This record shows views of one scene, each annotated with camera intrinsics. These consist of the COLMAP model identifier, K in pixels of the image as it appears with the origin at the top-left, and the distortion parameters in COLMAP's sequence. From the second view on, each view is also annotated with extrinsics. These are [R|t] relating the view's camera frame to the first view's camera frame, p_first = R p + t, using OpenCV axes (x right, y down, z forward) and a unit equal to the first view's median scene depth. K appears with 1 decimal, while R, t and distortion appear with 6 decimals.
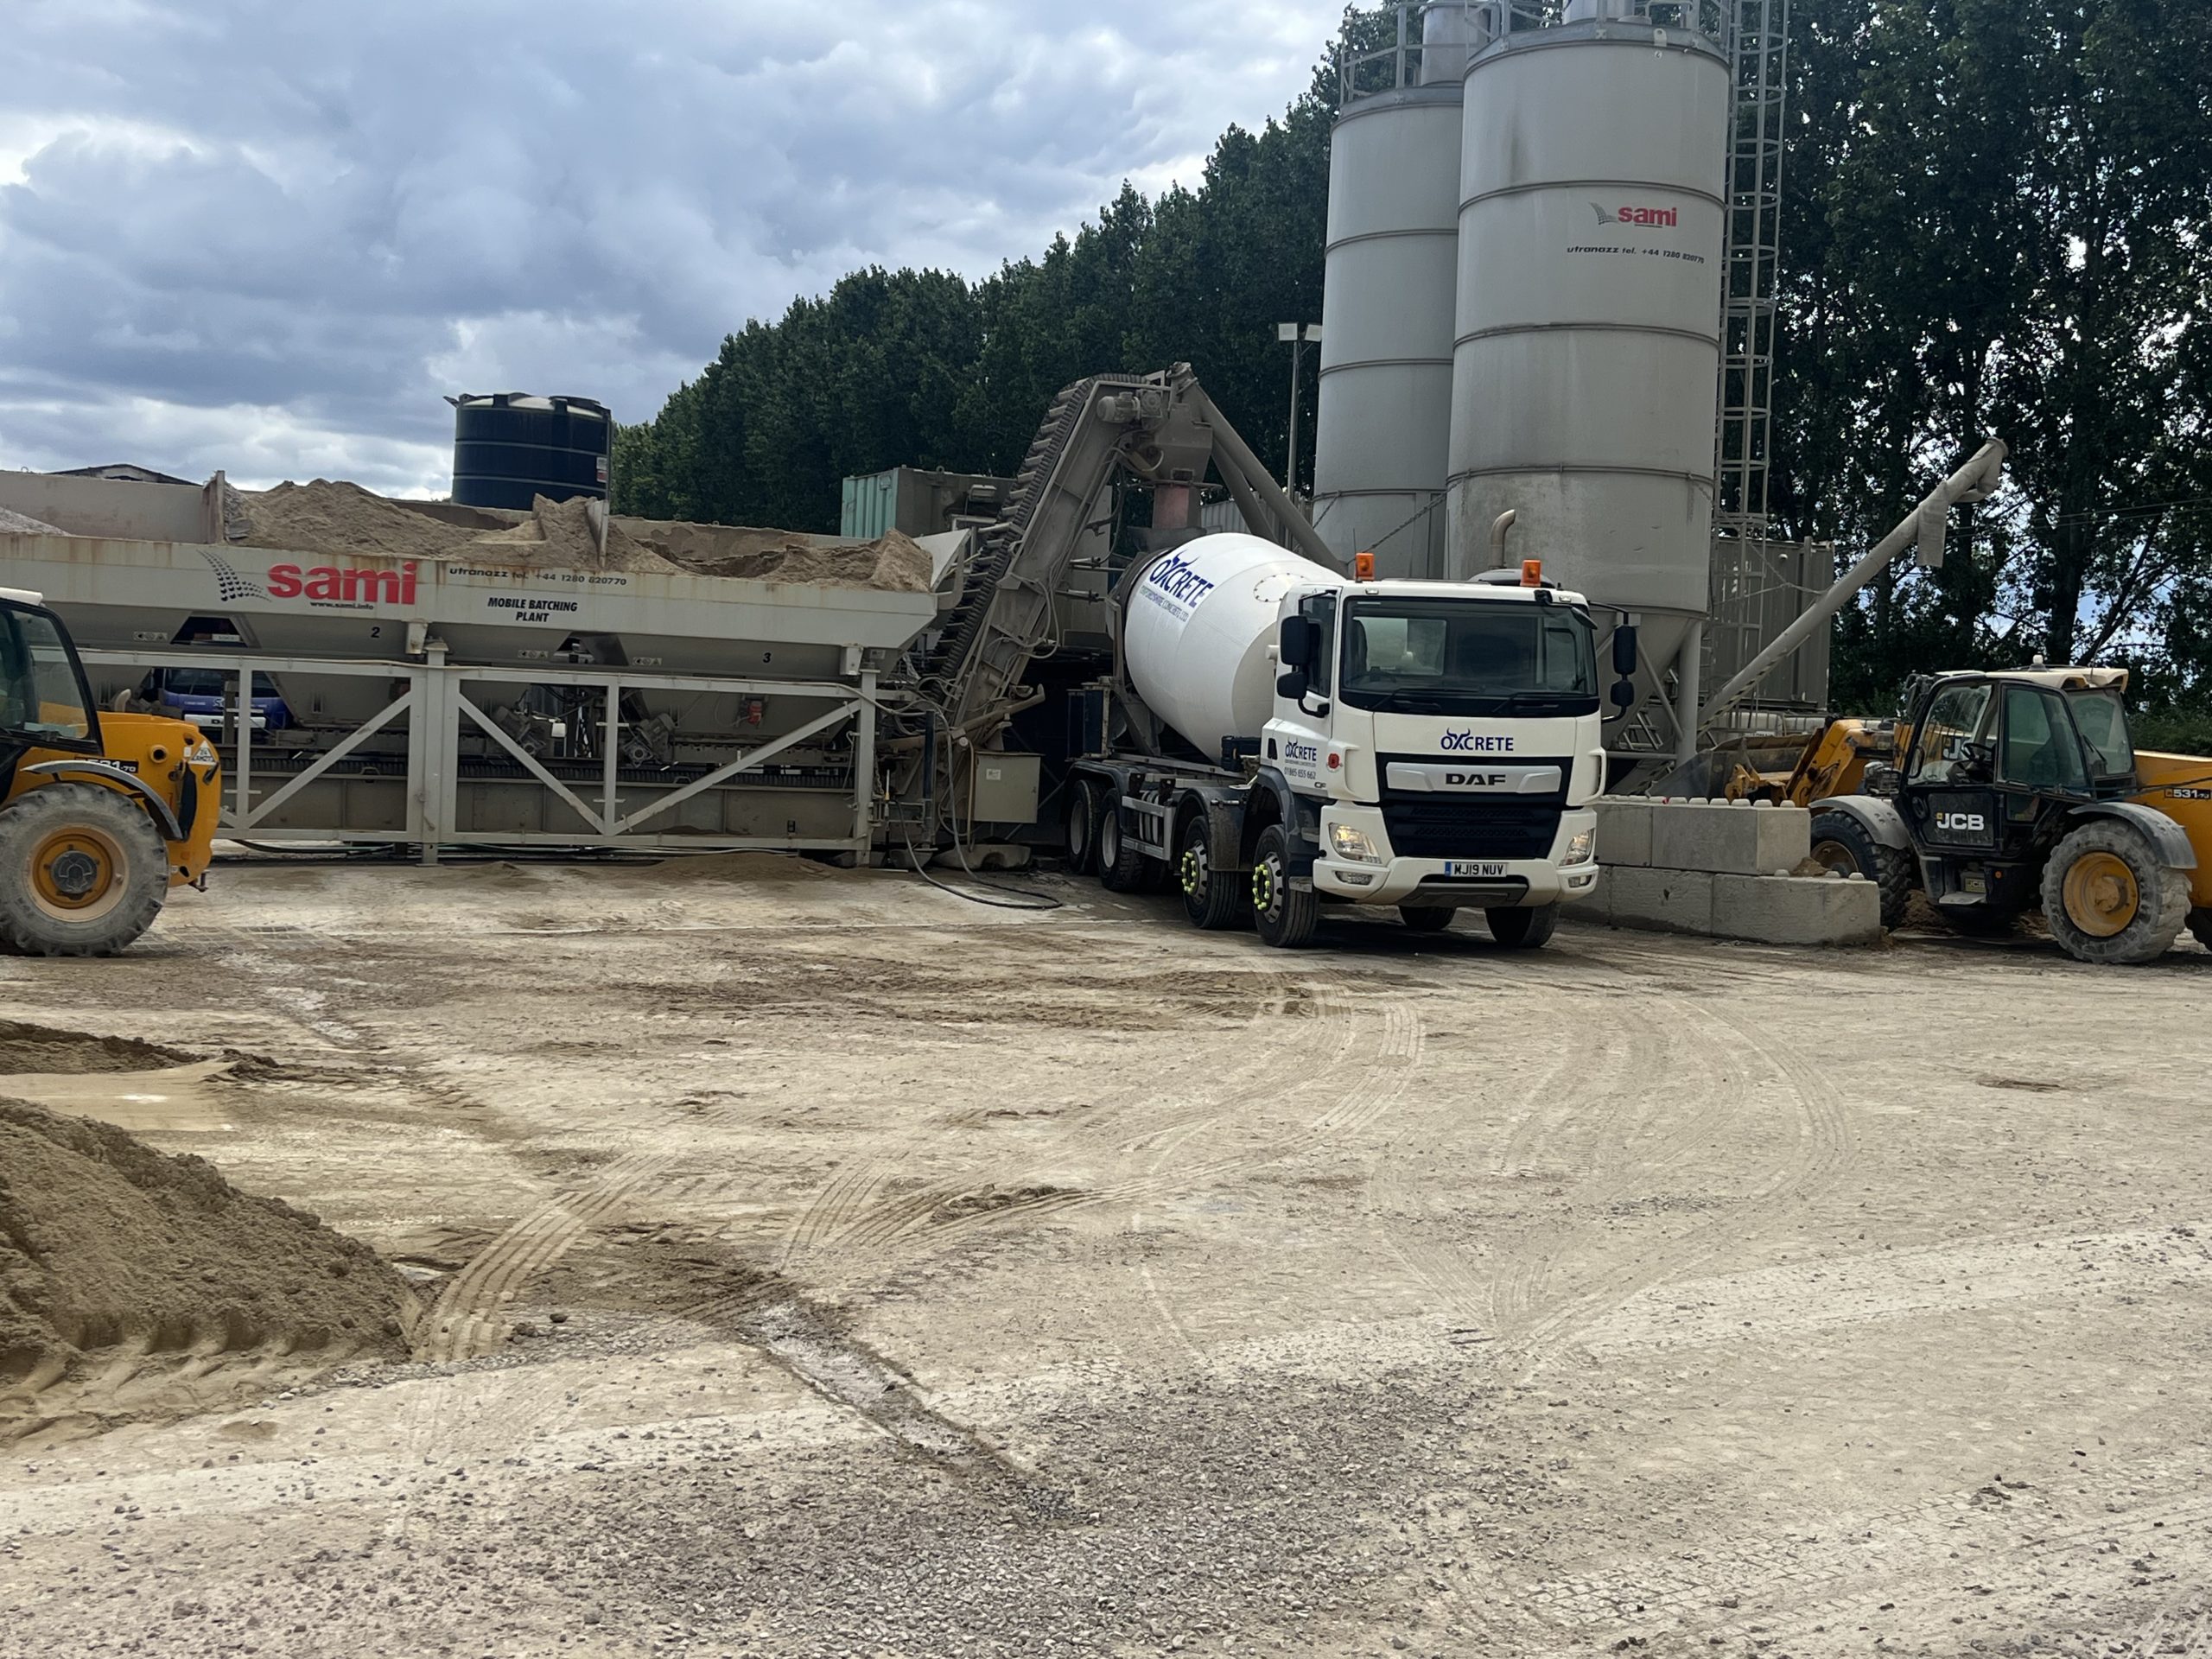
lens RADIAL K [[2467.2, 0, 1106.0], [0, 2467.2, 829.5], [0, 0, 1]] dist [0.026937, 0.012012]
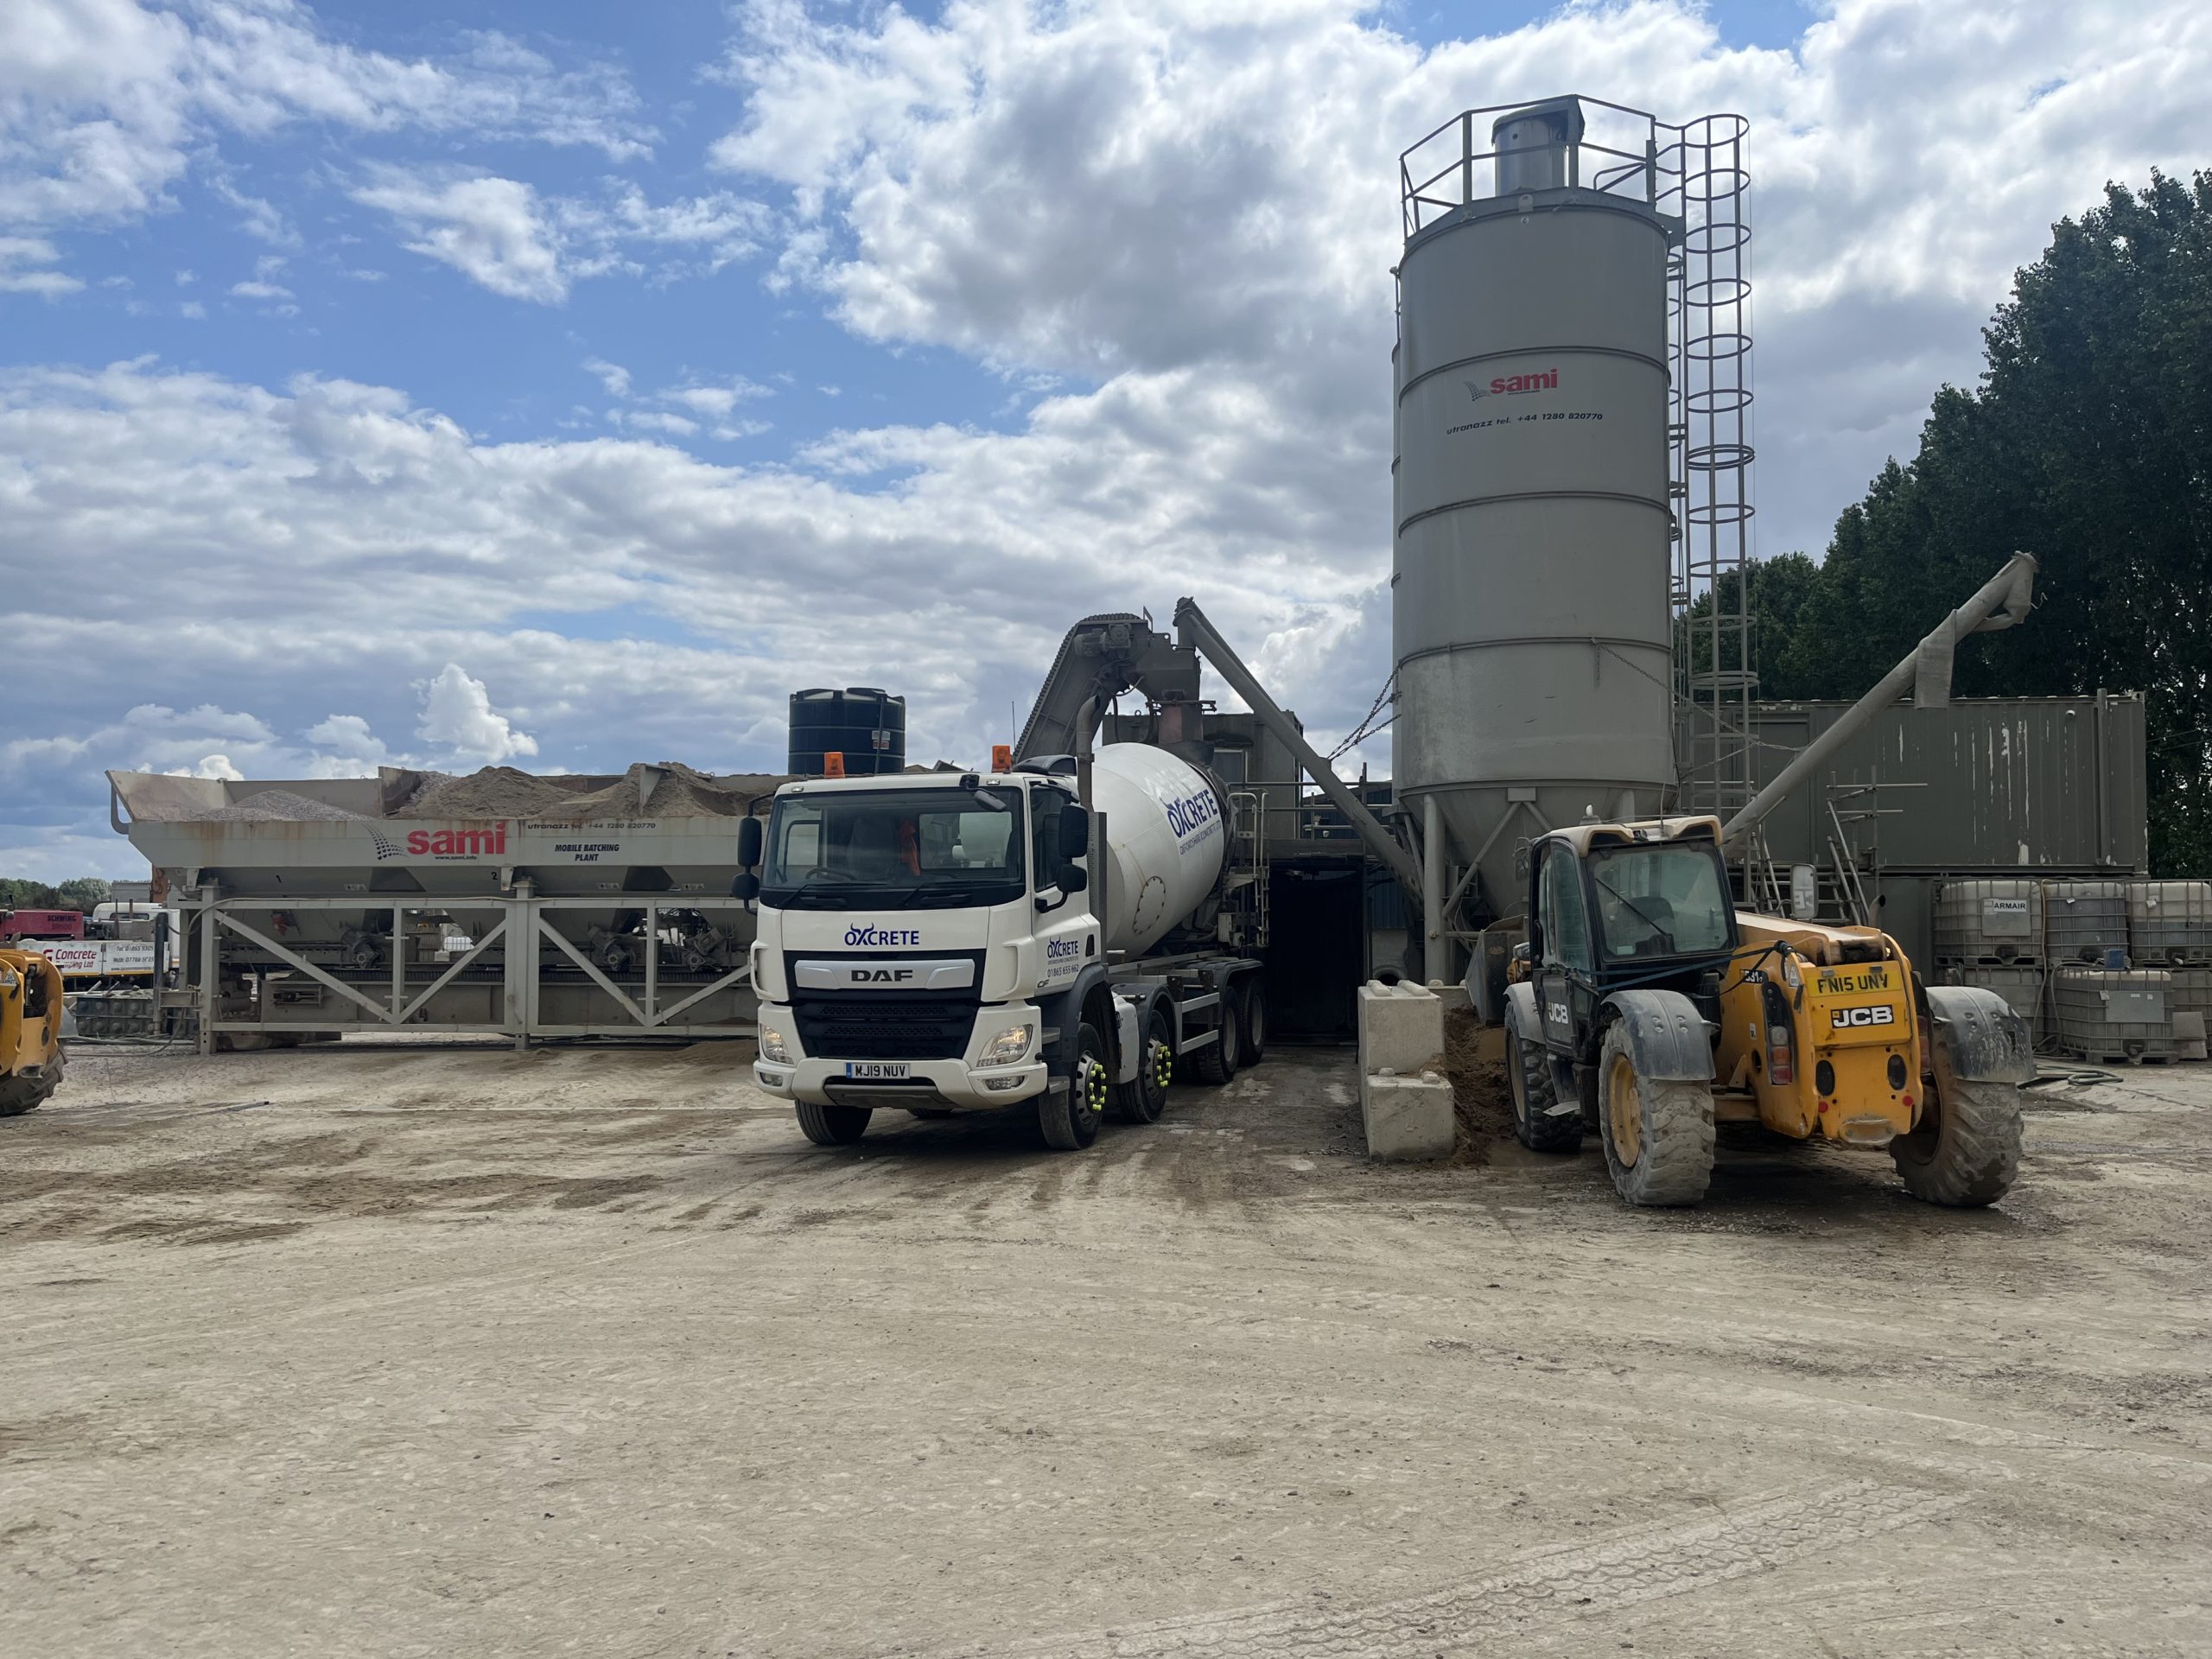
lens RADIAL K [[1673.0, 0, 1106.0], [0, 1673.0, 829.5], [0, 0, 1]] dist [0.035806, -0.000694]
pose [[0.837871, -0.064791, -0.542010, 0.492665], [0.011305, 0.994778, -0.101439, -0.008347], [0.545752, 0.078866, 0.834227, 0.426119]]
